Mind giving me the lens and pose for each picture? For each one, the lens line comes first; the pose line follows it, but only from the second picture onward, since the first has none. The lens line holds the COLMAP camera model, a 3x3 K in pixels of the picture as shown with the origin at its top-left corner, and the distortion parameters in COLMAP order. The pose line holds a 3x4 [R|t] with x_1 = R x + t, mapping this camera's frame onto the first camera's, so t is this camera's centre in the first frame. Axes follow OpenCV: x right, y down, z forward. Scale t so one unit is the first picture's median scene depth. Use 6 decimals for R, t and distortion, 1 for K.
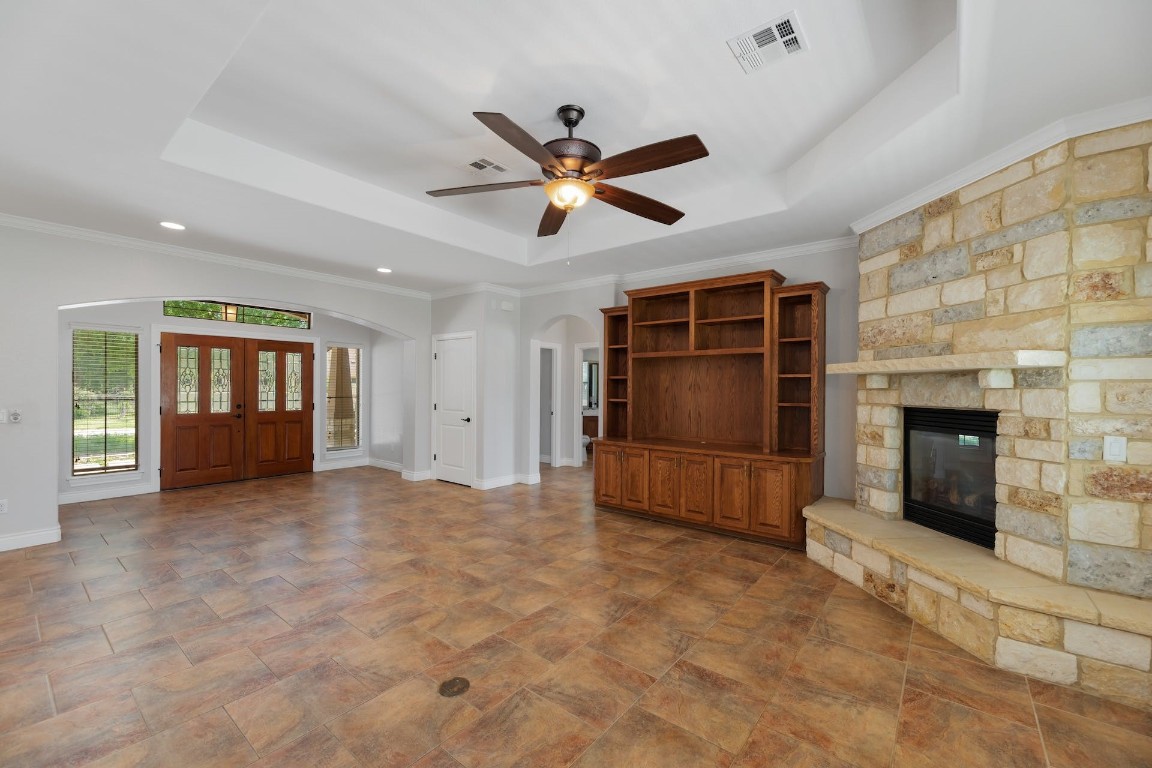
lens RADIAL K [[471.5, 0, 575.4], [0, 471.5, 387.6], [0, 0, 1]] dist [-0.001169, -0.000093]
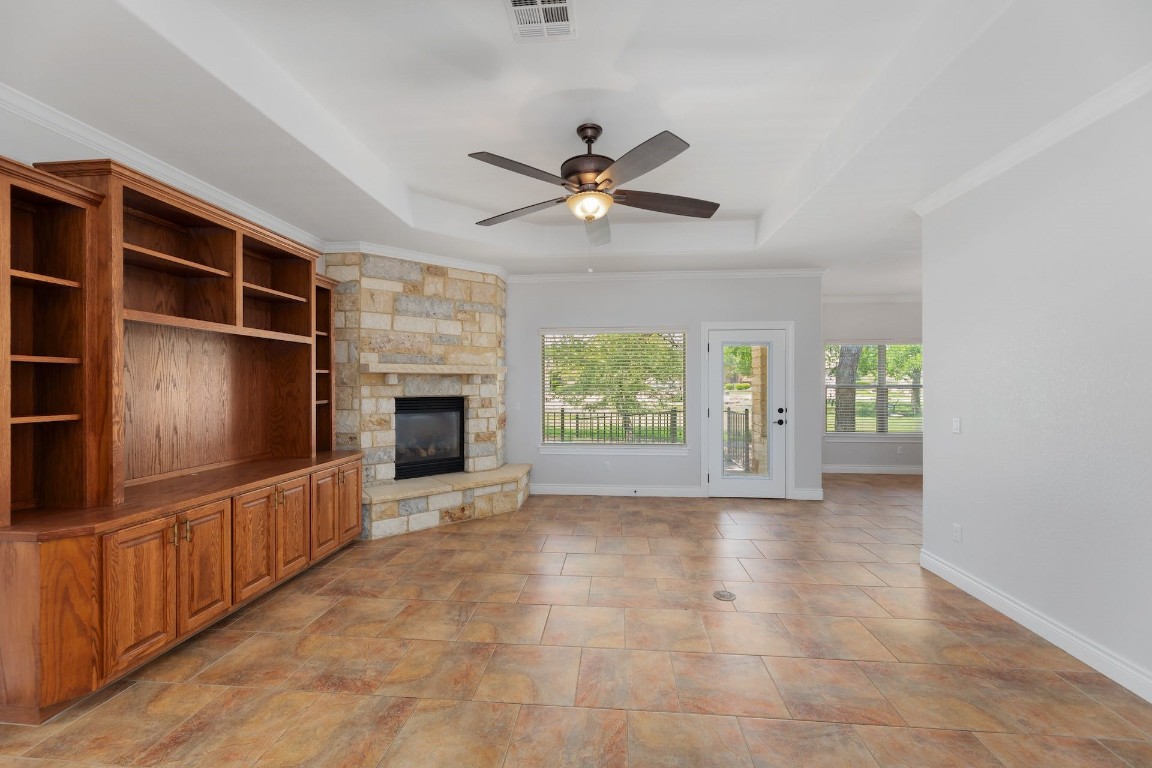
lens RADIAL K [[471.5, 0, 574.4], [0, 471.5, 385.0], [0, 0, 1]] dist [-0.001169, -0.000093]
pose [[-0.556707, -0.006496, 0.830683, -0.793199], [-0.001406, 0.999975, 0.006878, -0.007356], [-0.830707, 0.002661, -0.556703, 1.452779]]
